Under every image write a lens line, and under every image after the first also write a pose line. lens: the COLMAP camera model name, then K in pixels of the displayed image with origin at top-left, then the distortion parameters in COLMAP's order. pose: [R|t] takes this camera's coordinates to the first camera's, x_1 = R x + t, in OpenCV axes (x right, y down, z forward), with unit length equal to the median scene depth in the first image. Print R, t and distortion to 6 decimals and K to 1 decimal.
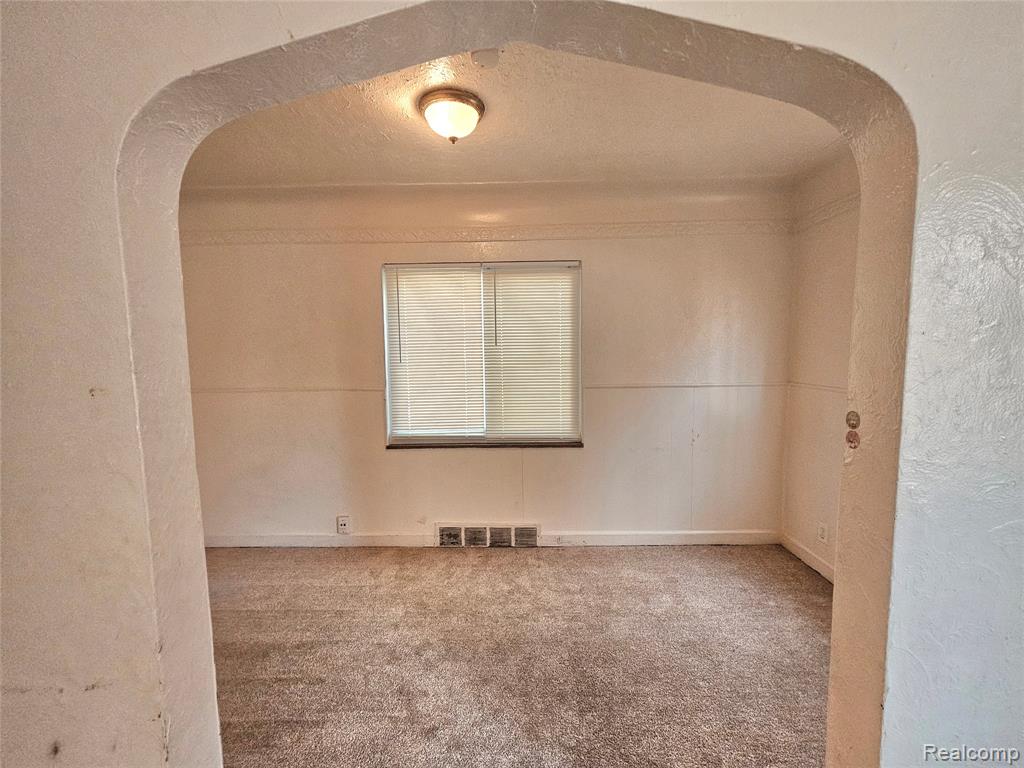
lens RADIAL K [[422.6, 0, 512.0], [0, 422.6, 383.7], [0, 0, 1]] dist [0.001943, 0.000955]
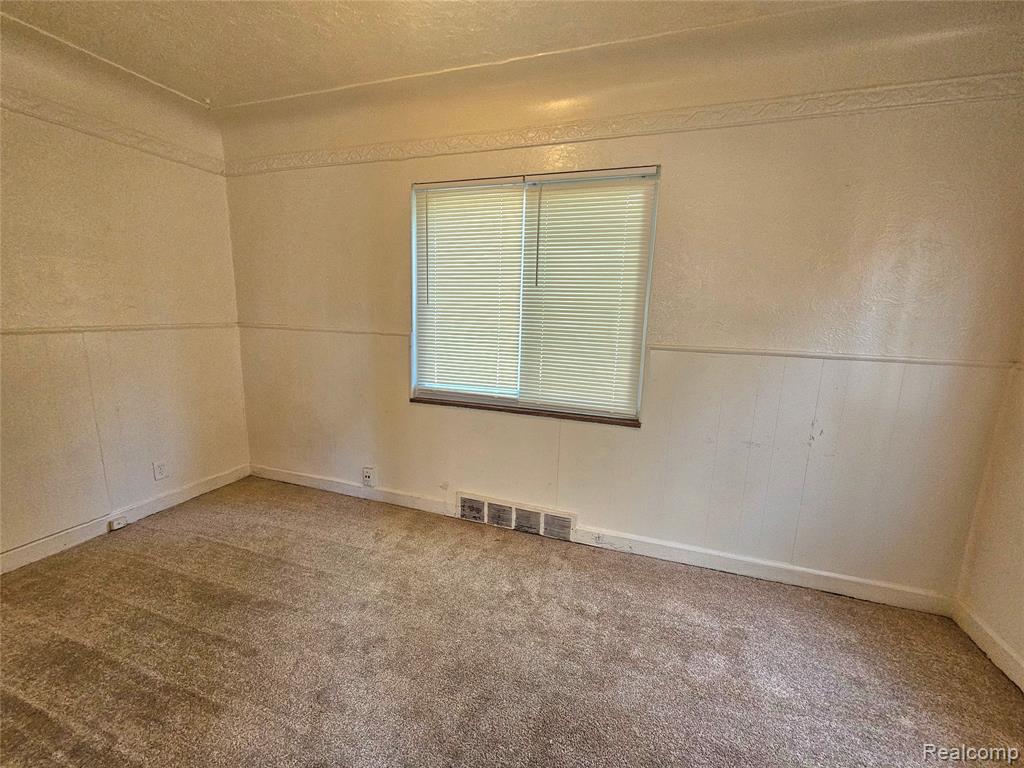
lens RADIAL K [[422.6, 0, 508.6], [0, 422.6, 383.1], [0, 0, 1]] dist [0.001943, 0.000955]
pose [[0.951275, 0.092986, -0.293989, 0.161604], [-0.065826, 0.992708, 0.100987, 0.012286], [0.301236, -0.076715, 0.950459, 0.227098]]
